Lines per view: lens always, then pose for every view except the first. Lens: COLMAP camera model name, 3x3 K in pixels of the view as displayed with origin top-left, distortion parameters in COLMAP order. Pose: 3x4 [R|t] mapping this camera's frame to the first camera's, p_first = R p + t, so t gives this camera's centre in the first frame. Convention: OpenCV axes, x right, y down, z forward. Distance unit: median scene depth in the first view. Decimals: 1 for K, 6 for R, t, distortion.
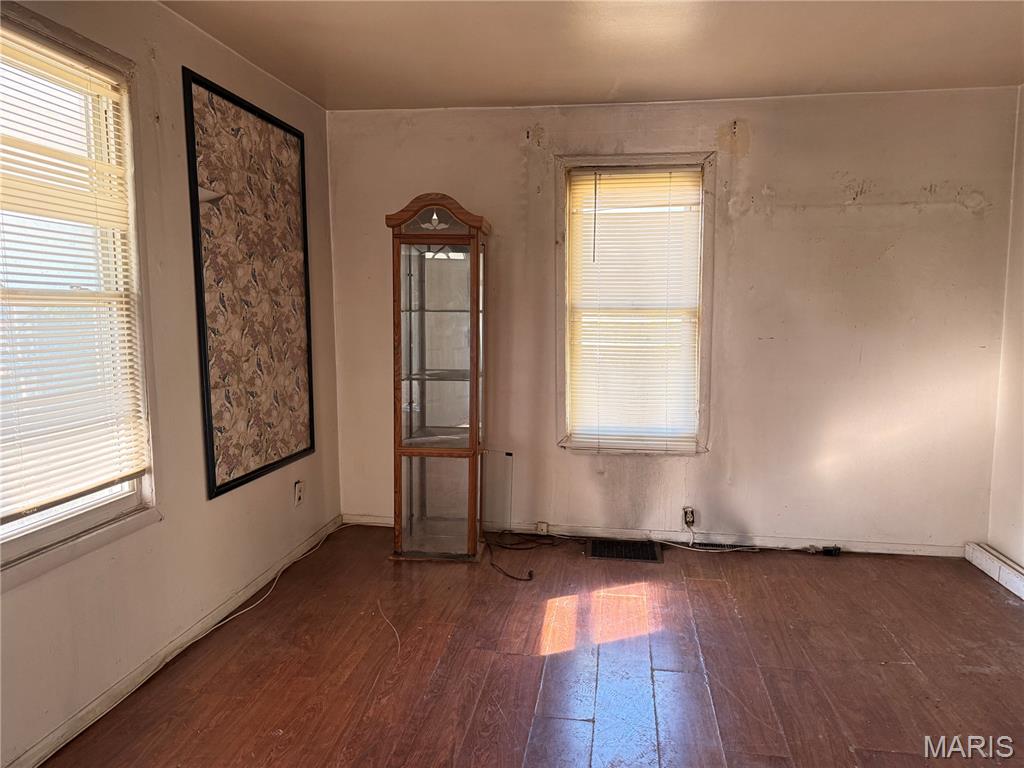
lens RADIAL K [[731.5, 0, 501.5], [0, 731.5, 383.7], [0, 0, 1]] dist [0.066594, -0.085926]
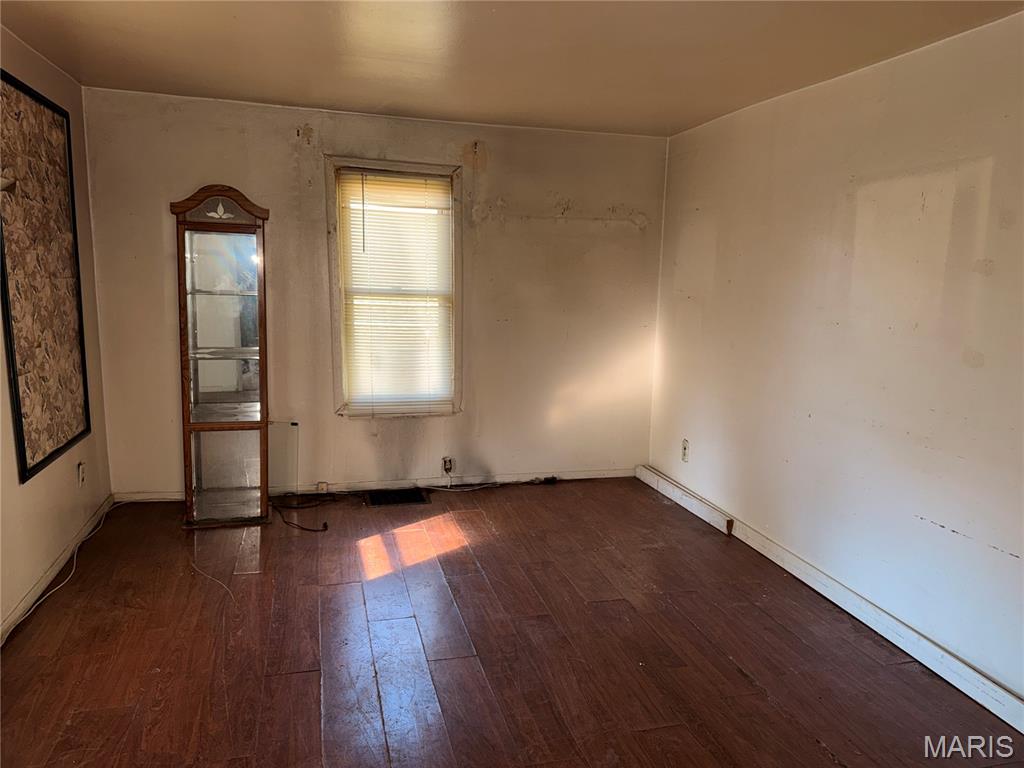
lens RADIAL K [[731.5, 0, 515.8], [0, 731.5, 386.1], [0, 0, 1]] dist [0.066594, -0.085926]
pose [[0.910511, -0.041056, 0.411442, -0.147138], [0.019780, 0.998244, 0.055837, -0.017368], [-0.413012, -0.042702, 0.909724, -0.163897]]
